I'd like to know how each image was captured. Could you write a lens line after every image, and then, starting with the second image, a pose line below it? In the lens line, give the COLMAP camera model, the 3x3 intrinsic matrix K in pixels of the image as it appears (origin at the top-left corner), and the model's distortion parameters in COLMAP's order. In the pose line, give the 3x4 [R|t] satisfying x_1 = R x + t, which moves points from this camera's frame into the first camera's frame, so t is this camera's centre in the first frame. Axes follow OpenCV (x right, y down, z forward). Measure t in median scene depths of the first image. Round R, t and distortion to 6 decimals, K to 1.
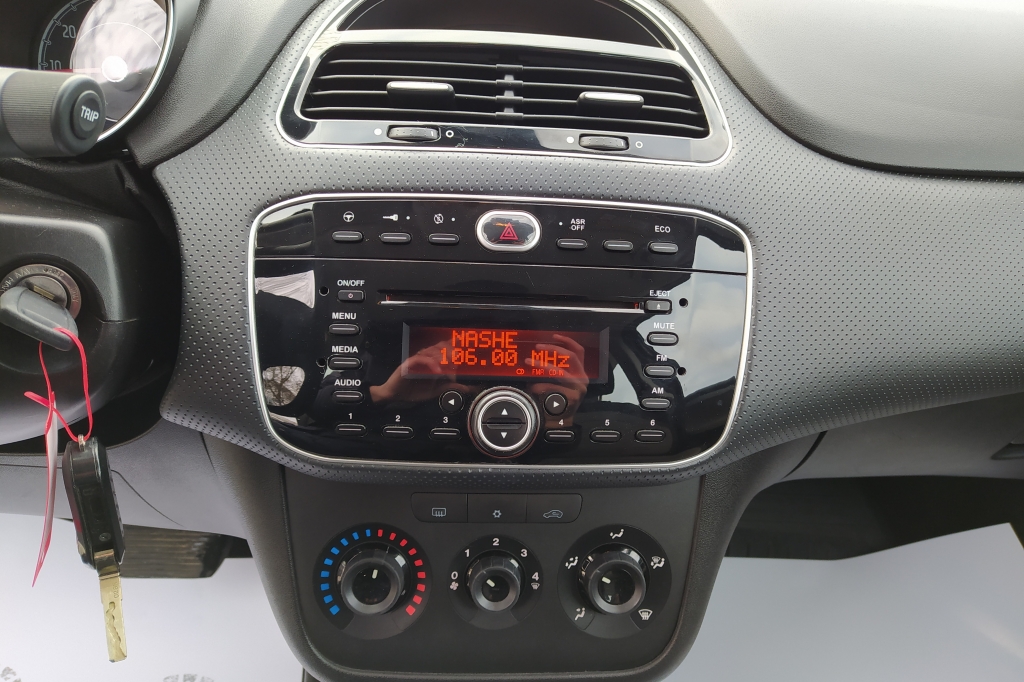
lens RADIAL K [[816.6, 0, 512.0], [0, 816.6, 341.0], [0, 0, 1]] dist [0.006917, 0.001978]
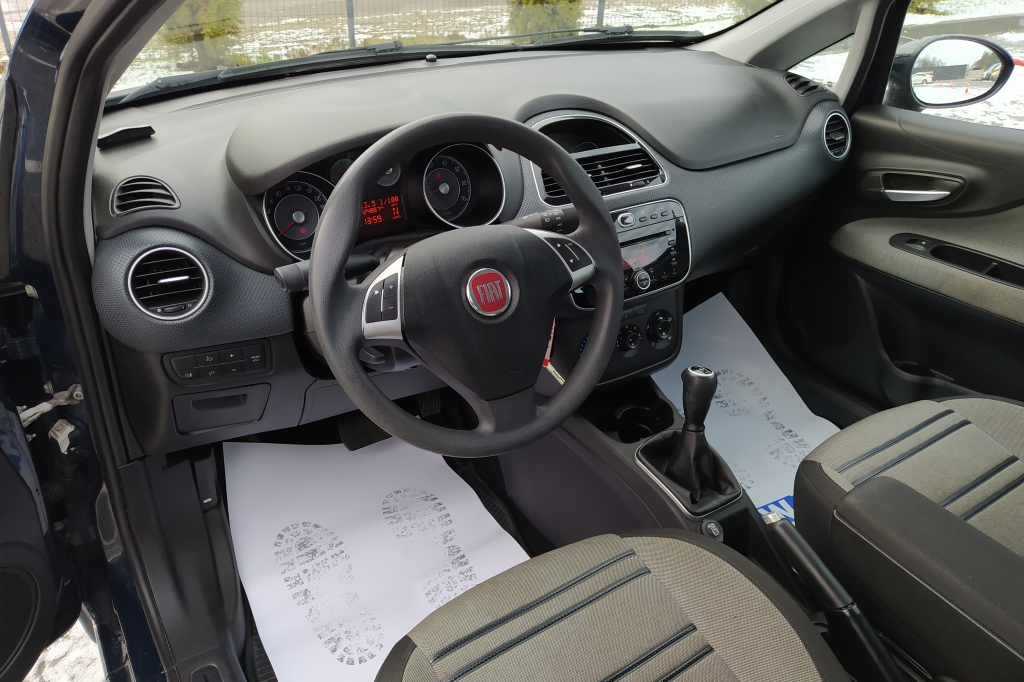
lens RADIAL K [[816.6, 0, 512.0], [0, 816.6, 341.0], [0, 0, 1]] dist [0.006917, 0.001978]
pose [[0.861958, -0.285906, 0.418671, -1.652210], [0.241966, 0.957688, 0.155836, -0.262781], [-0.445511, -0.033020, 0.894667, -1.436097]]
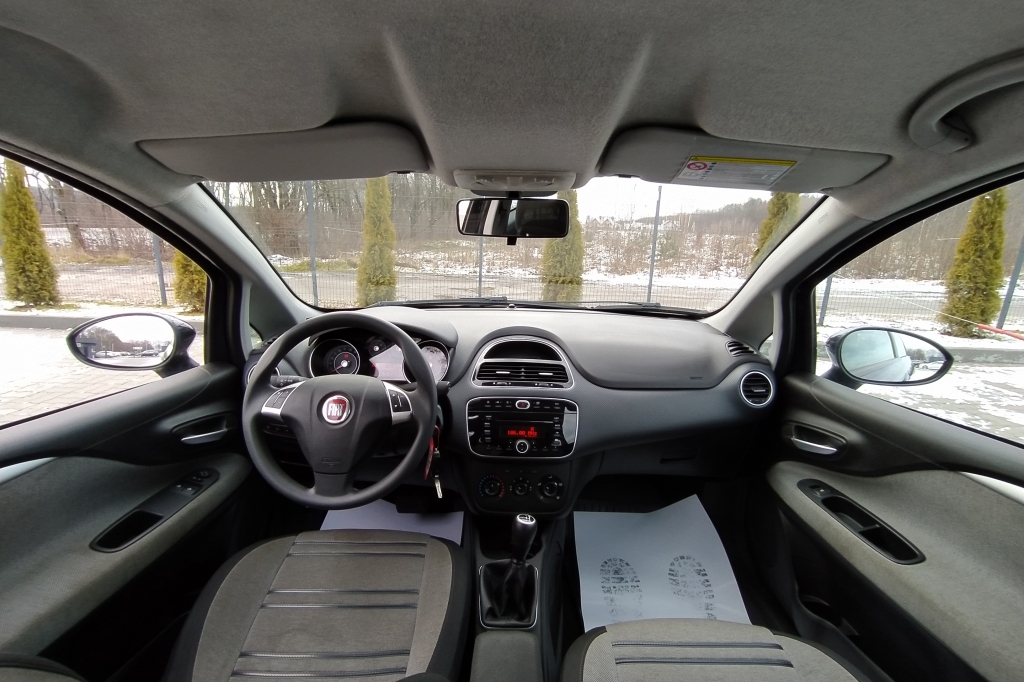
lens RADIAL K [[481.3, 0, 512.0], [0, 481.3, 341.0], [0, 0, 1]] dist [0.001273, 0.000094]
pose [[0.998840, -0.016337, -0.045295, 0.060553], [0.006486, 0.977756, -0.209646, 0.076547], [0.047713, 0.209109, 0.976728, -1.630622]]
